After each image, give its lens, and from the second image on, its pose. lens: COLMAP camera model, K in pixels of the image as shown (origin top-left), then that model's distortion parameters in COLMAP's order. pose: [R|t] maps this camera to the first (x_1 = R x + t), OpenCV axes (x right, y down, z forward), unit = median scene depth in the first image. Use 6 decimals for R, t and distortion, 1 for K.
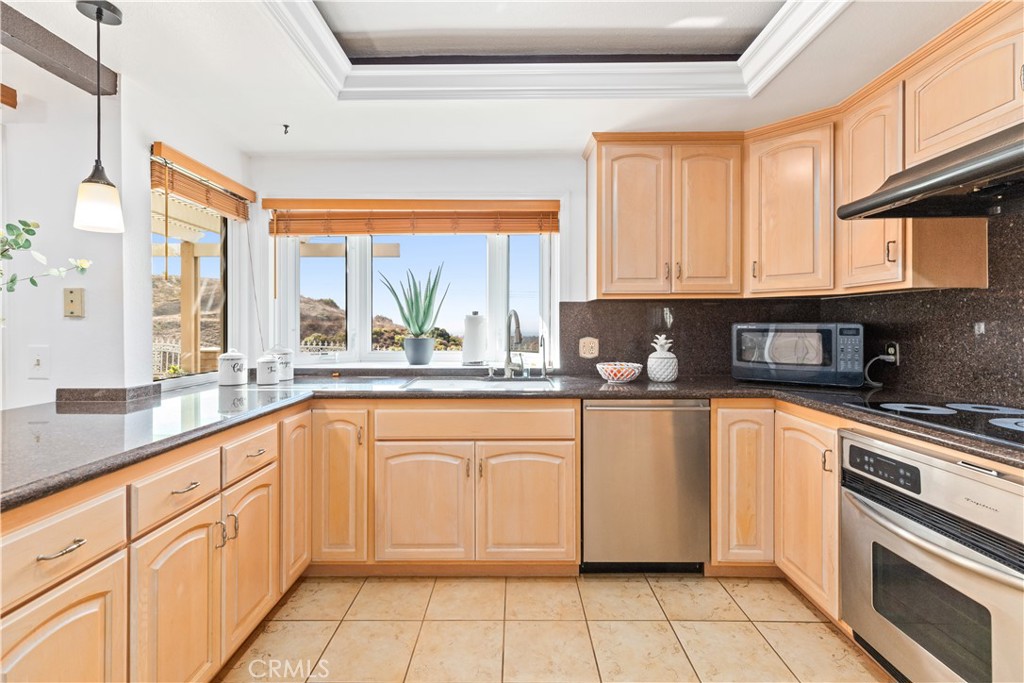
lens RADIAL K [[458.7, 0, 510.7], [0, 458.7, 325.3], [0, 0, 1]] dist [0.000739, 0.000062]
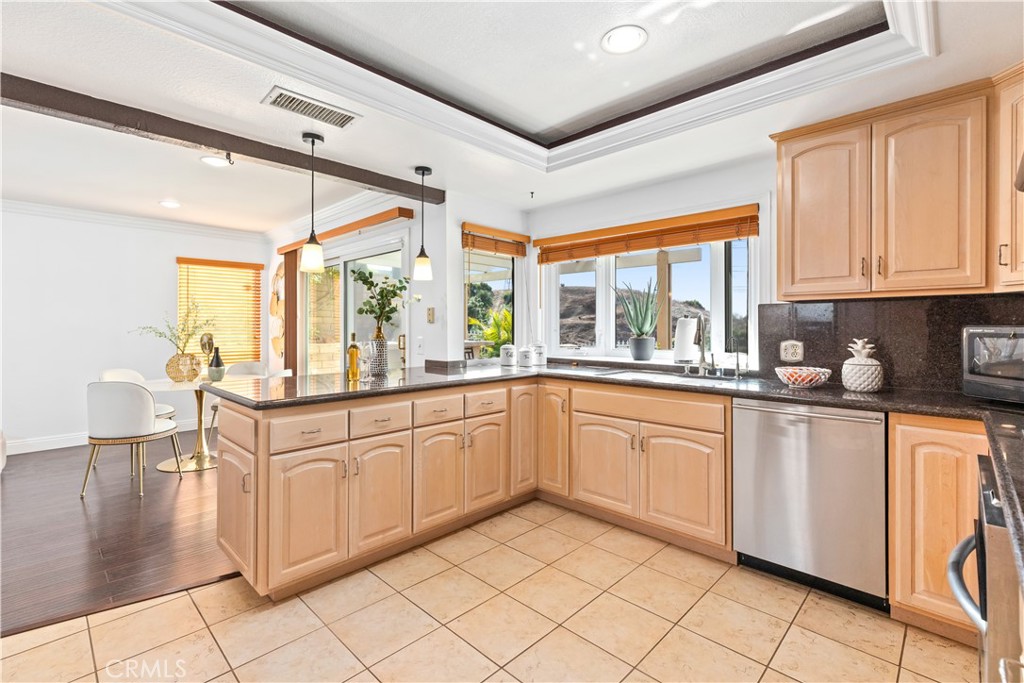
lens RADIAL K [[458.7, 0, 510.7], [0, 458.7, 325.3], [0, 0, 1]] dist [0.000739, 0.000062]
pose [[0.722812, -0.000642, -0.691045, 0.506010], [-0.001241, 0.999997, -0.002228, -0.002729], [0.691044, 0.002468, 0.722808, -0.124884]]
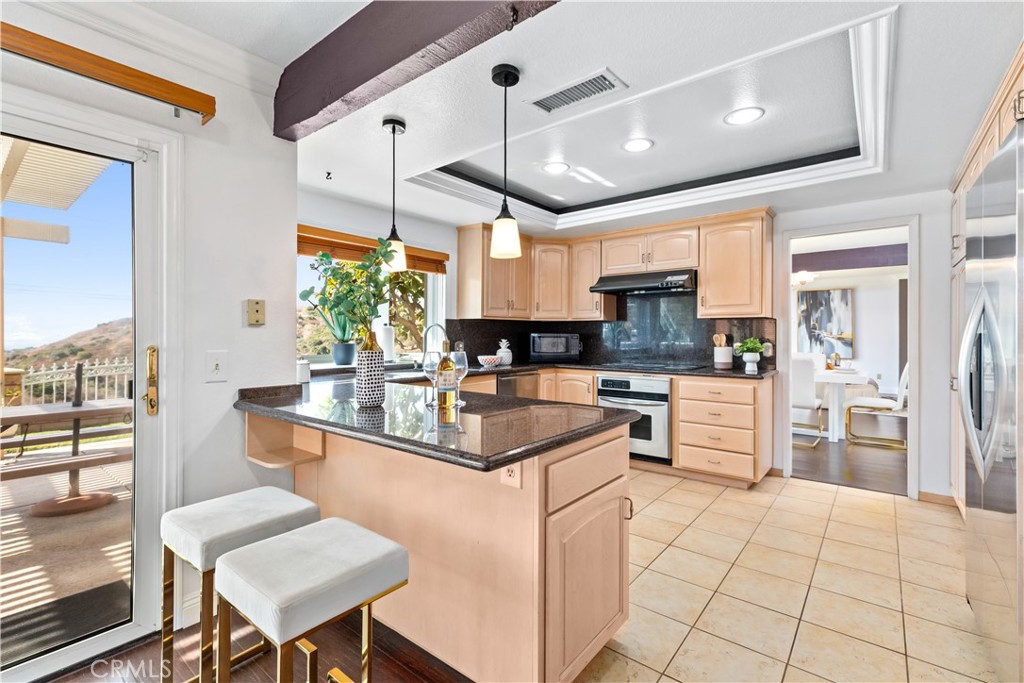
lens RADIAL K [[455.4, 0, 508.8], [0, 455.4, 335.2], [0, 0, 1]] dist [0.002269, 0.000343]
pose [[0.622946, 0.001591, 0.782263, -1.201582], [-0.002529, 0.999997, -0.000019, 0.004955], [-0.782261, -0.001966, 0.622948, -0.161423]]
